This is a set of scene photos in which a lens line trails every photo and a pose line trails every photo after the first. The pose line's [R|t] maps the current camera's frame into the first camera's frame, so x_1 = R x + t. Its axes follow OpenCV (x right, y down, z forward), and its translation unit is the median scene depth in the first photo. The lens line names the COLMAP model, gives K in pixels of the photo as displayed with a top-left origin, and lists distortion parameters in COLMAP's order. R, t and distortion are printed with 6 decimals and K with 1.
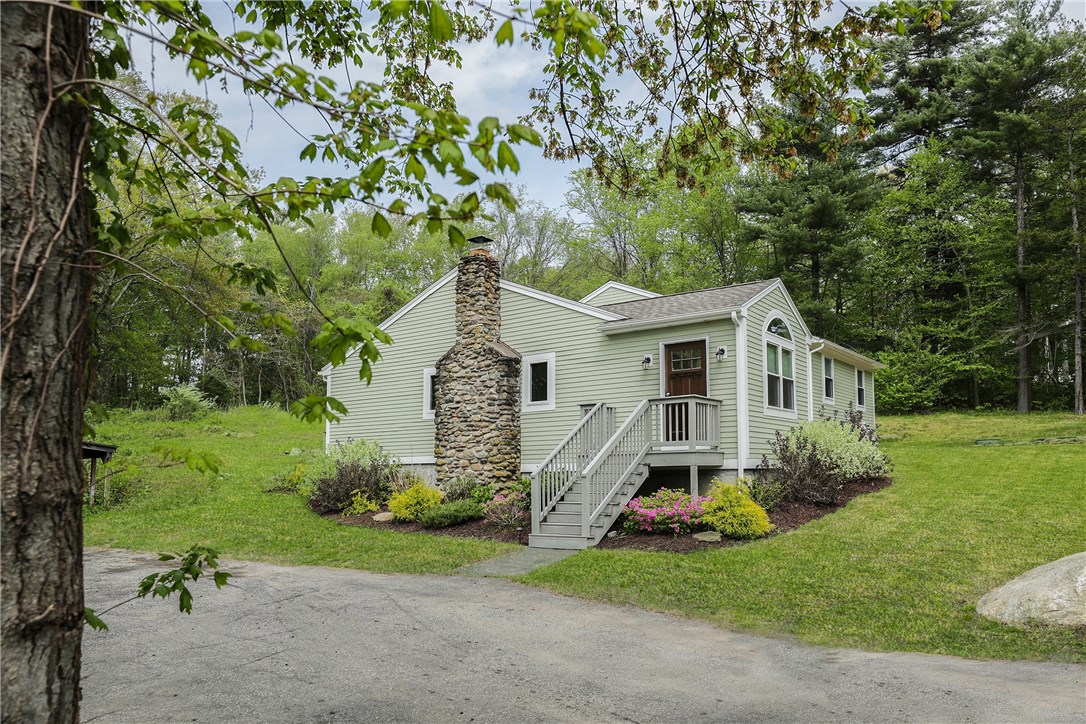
lens RADIAL K [[779.7, 0, 572.5], [0, 779.7, 422.3], [0, 0, 1]] dist [-0.008430, -0.004085]
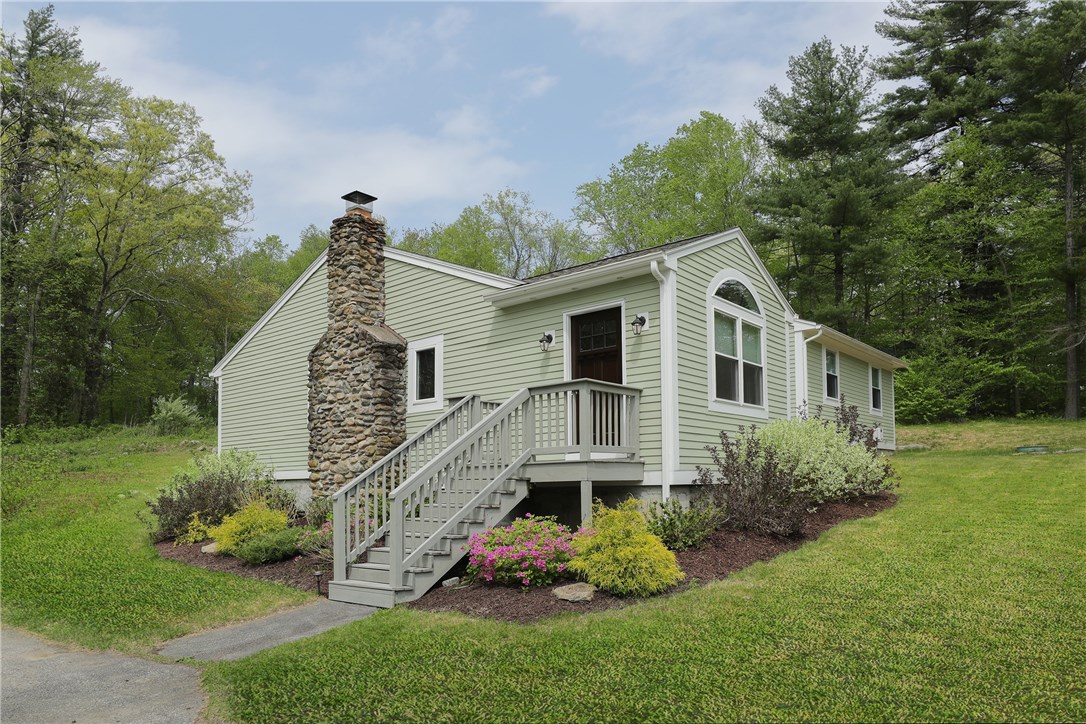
lens RADIAL K [[702.3, 0, 559.7], [0, 702.3, 459.8], [0, 0, 1]] dist [-0.004150, -0.004881]
pose [[0.995065, -0.006556, -0.099006, 0.157740], [0.009344, 0.999572, 0.027724, 0.015539], [0.098782, -0.028512, 0.994701, 0.306025]]
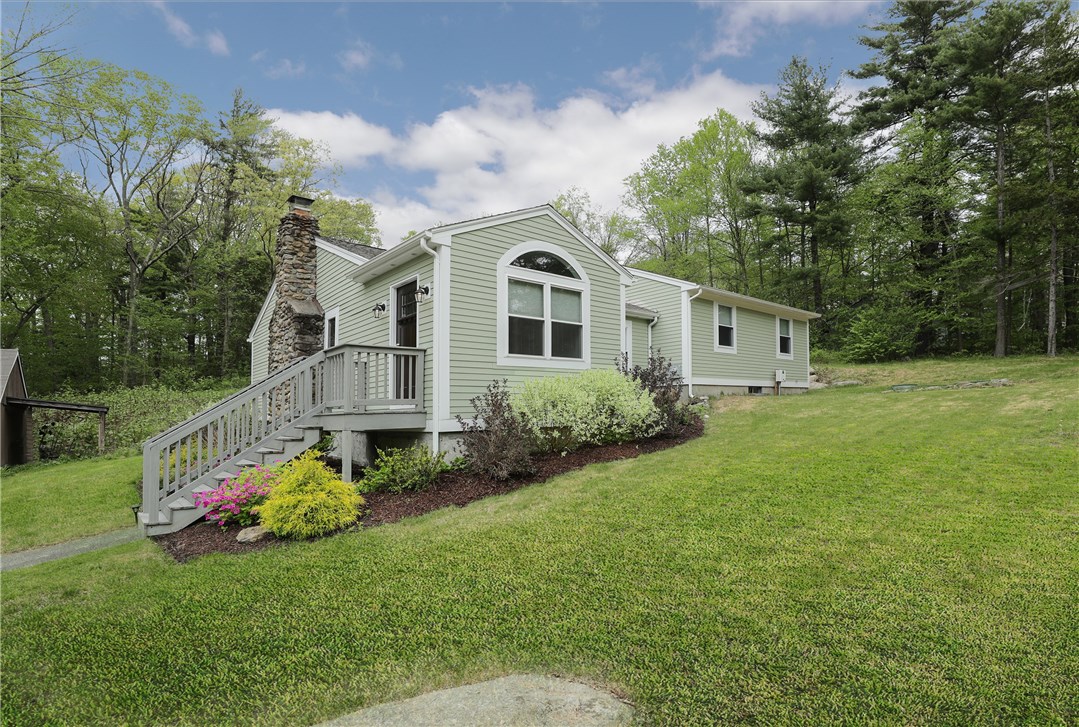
lens RADIAL K [[524.8, 0, 587.8], [0, 524.8, 411.7], [0, 0, 1]] dist [-0.037904, 0.000229]
pose [[0.975794, -0.010219, -0.218452, 0.423774], [0.025023, 0.997564, 0.065109, 0.005308], [0.217255, -0.068999, 0.973673, 0.428810]]
